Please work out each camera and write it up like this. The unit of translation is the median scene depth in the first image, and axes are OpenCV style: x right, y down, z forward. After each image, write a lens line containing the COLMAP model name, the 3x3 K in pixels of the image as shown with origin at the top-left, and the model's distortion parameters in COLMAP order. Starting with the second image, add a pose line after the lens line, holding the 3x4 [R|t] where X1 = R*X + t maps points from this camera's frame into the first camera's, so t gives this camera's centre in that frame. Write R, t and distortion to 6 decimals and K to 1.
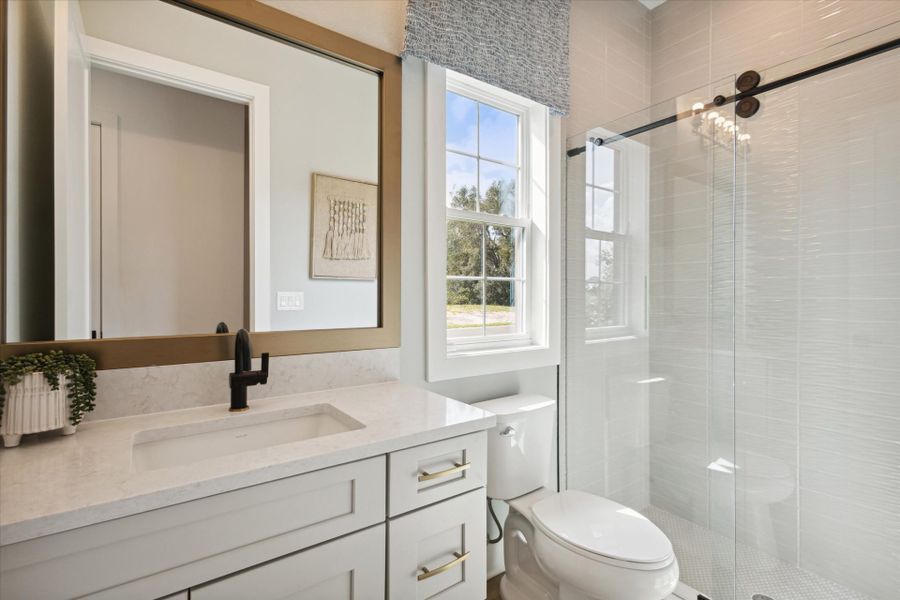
lens RADIAL K [[442.0, 0, 451.8], [0, 442.0, 288.4], [0, 0, 1]] dist [0.019233, 0.000132]
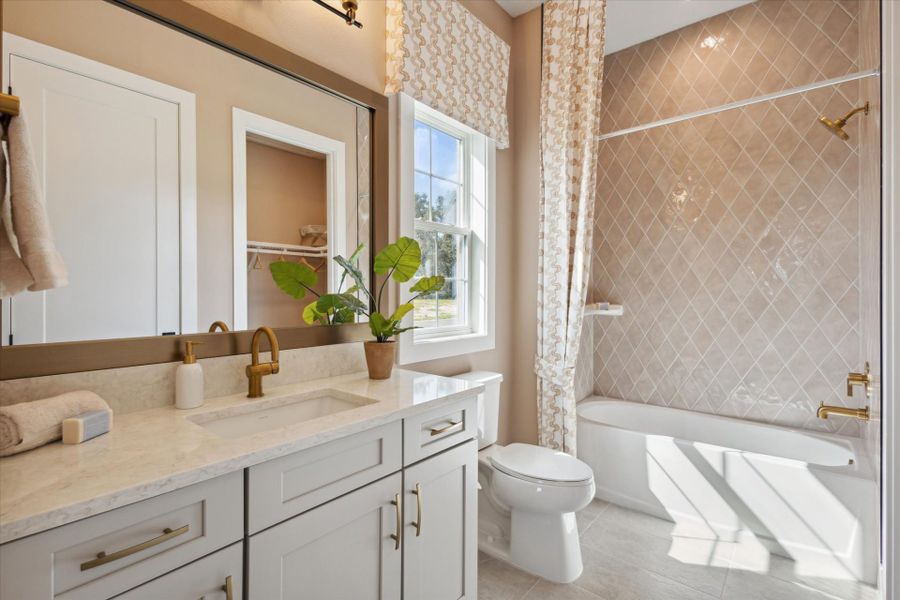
lens RADIAL K [[421.1, 0, 450.9], [0, 421.1, 302.0], [0, 0, 1]] dist [0.010414, -0.000316]
pose [[0.978054, -0.023440, 0.207027, -0.158567], [0.015346, 0.999057, 0.040615, -0.008964], [-0.207784, -0.036547, 0.977492, -0.137082]]
